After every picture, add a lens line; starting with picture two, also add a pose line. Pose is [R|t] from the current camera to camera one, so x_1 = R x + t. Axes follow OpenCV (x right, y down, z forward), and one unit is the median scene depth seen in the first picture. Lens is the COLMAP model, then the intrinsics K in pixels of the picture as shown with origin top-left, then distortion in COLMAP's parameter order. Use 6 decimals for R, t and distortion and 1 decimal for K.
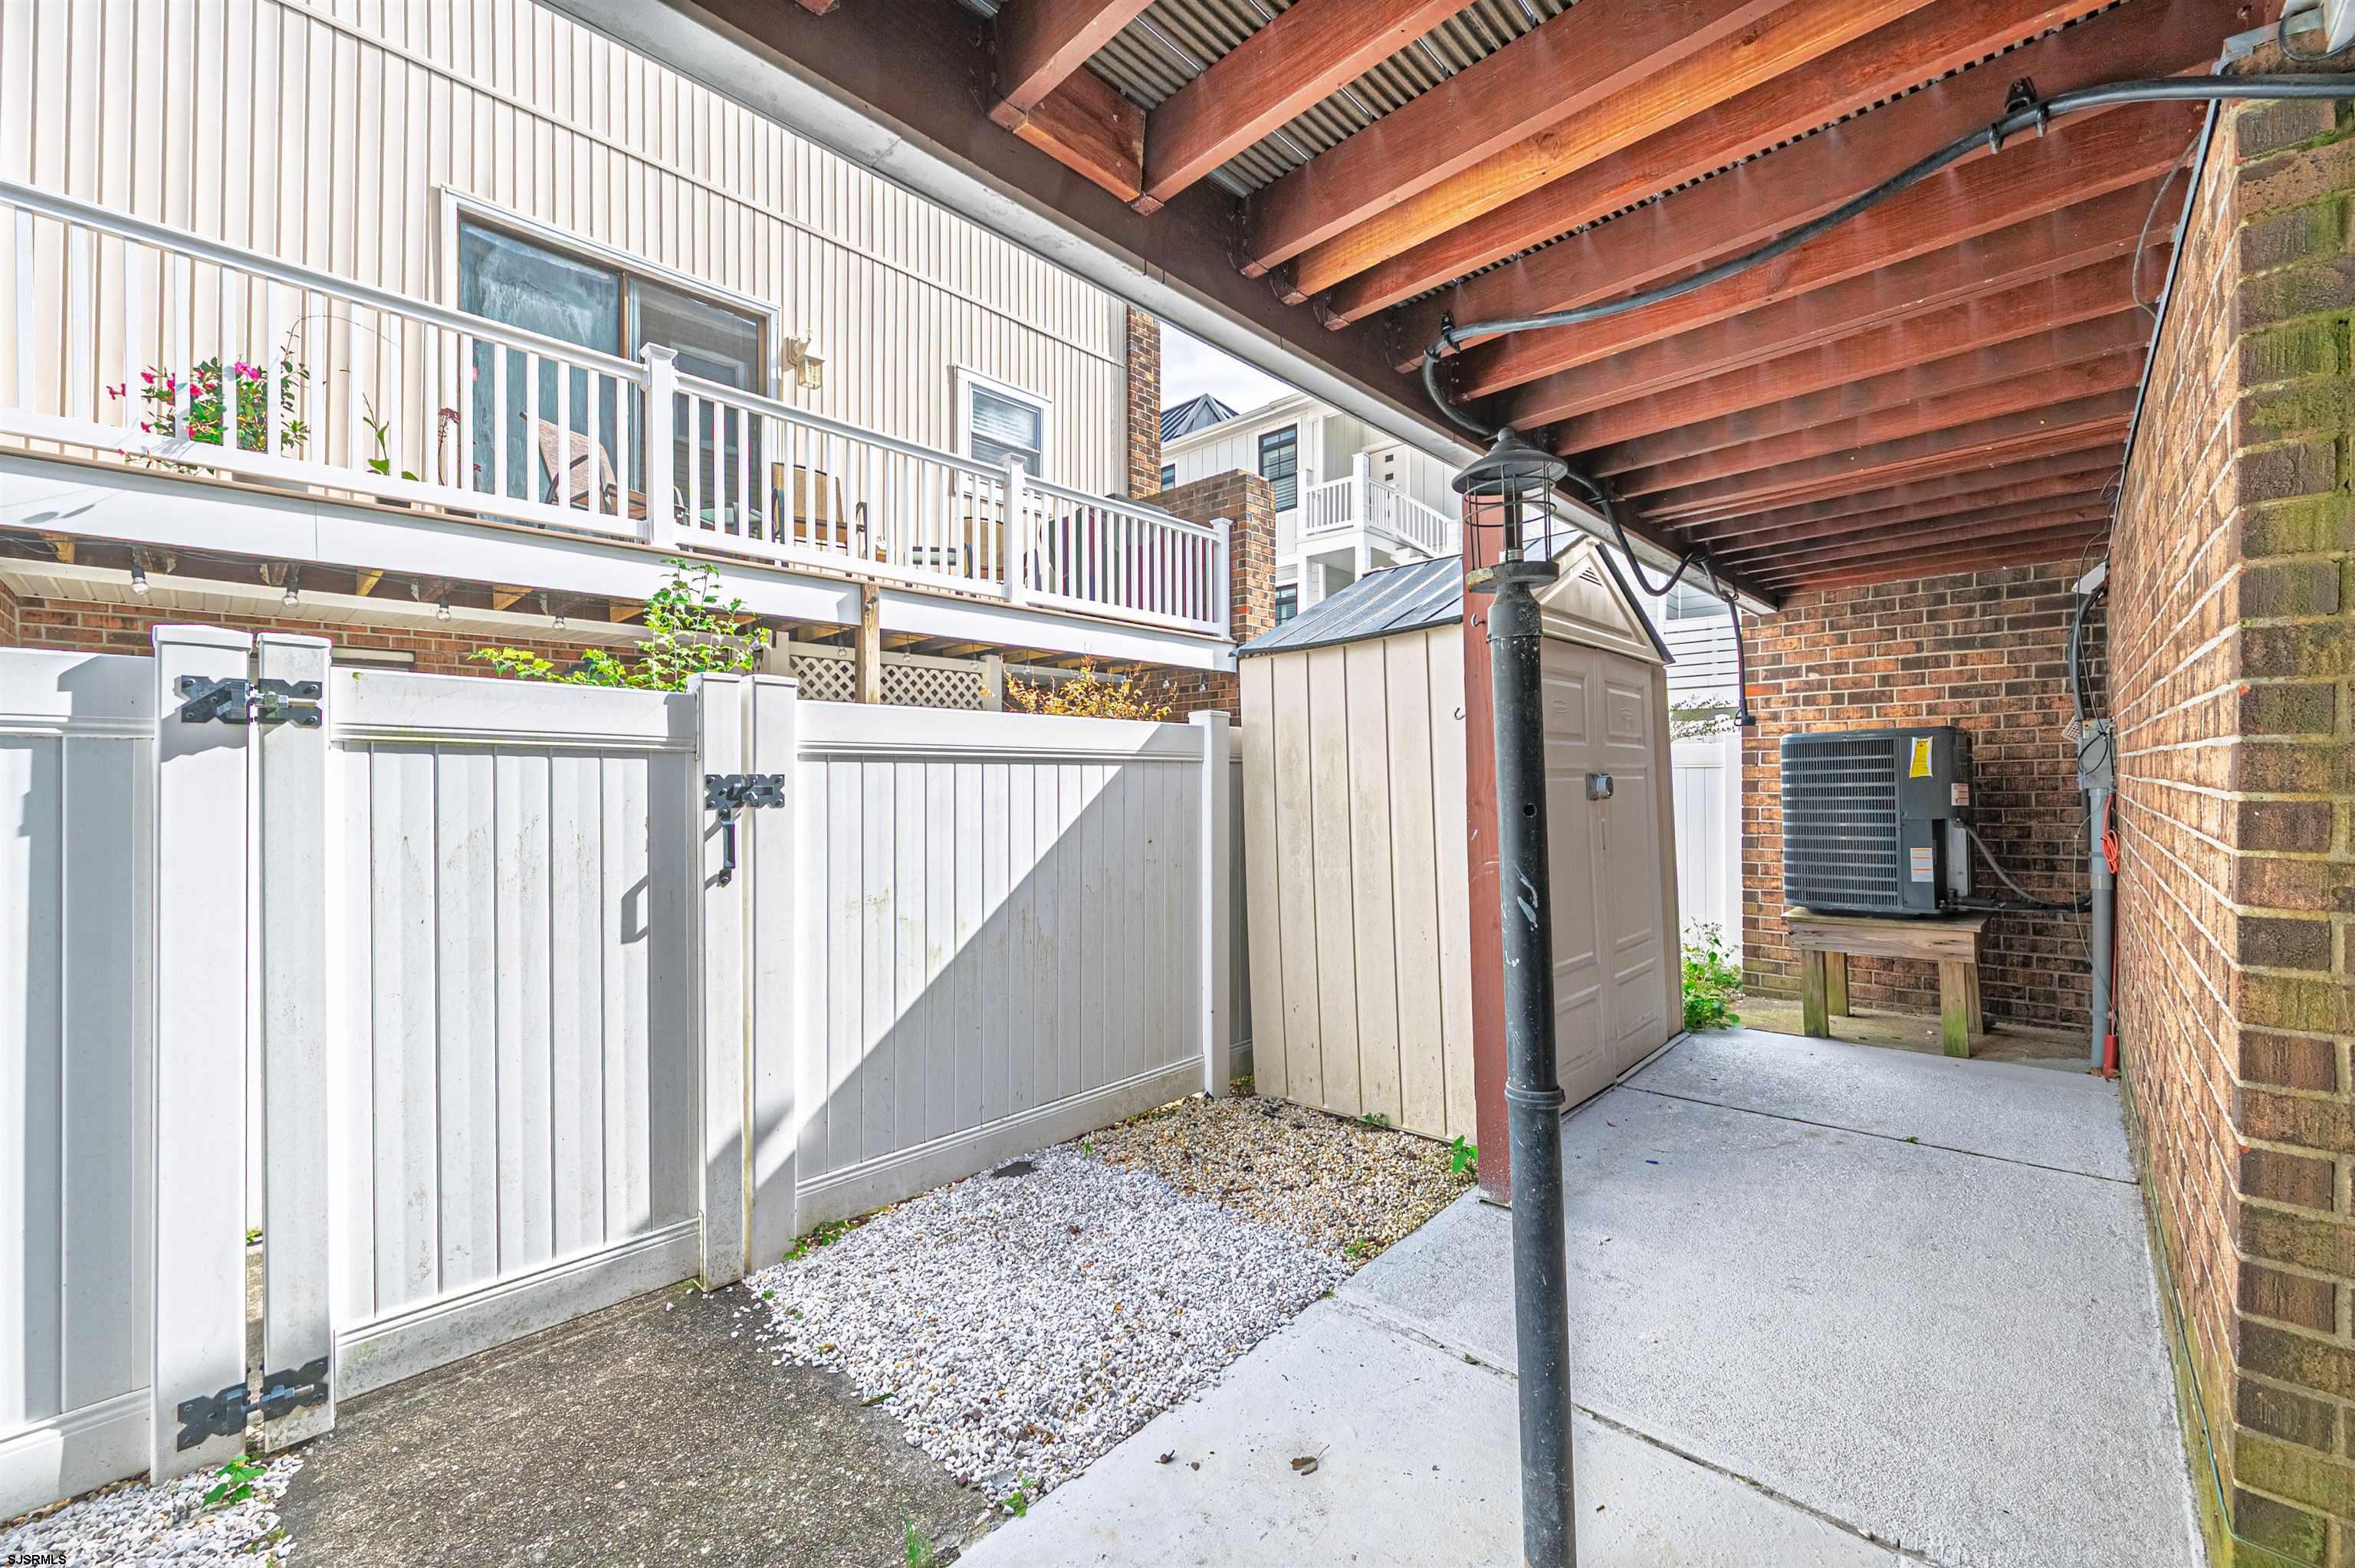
lens RADIAL K [[914.8, 0, 1186.5], [0, 914.8, 782.7], [0, 0, 1]] dist [0.000178, -0.000186]
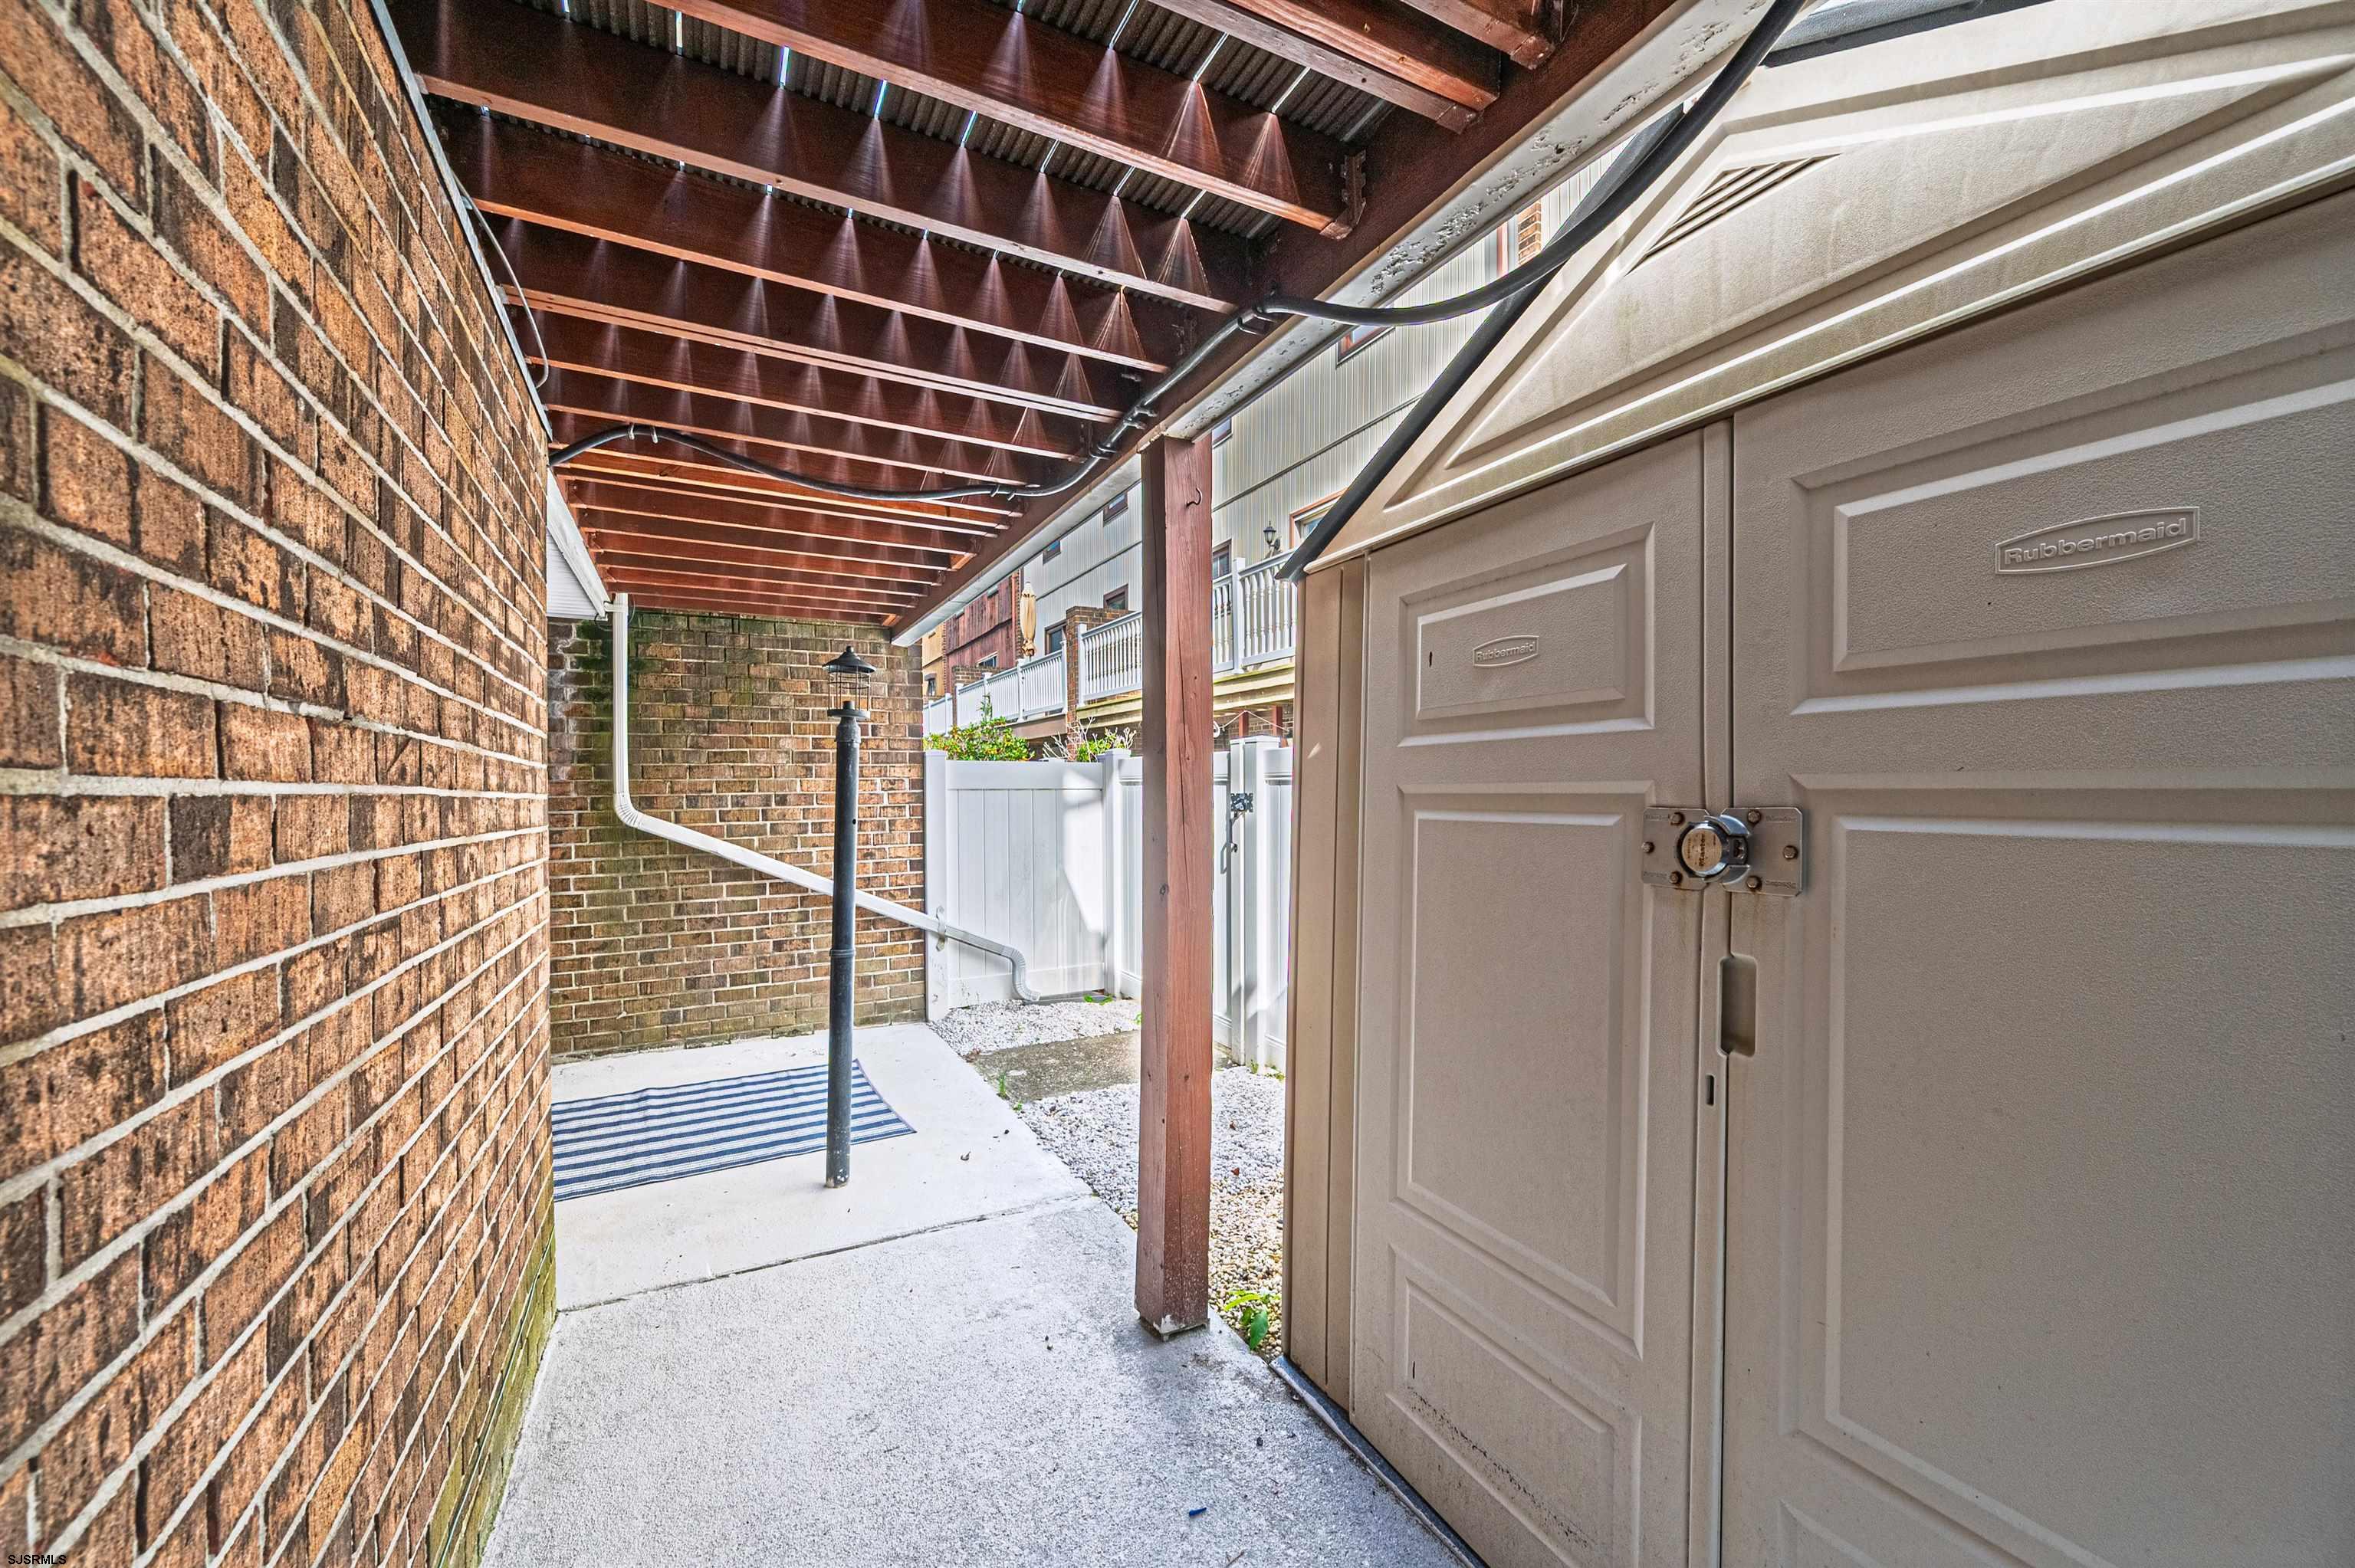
lens RADIAL K [[914.8, 0, 1186.9], [0, 914.8, 788.5], [0, 0, 1]] dist [0.000178, -0.000186]
pose [[-0.316972, 0.013742, -0.948335, 1.380818], [0.011444, 0.999878, 0.010663, -0.043074], [0.948366, -0.007473, -0.317090, 1.570696]]
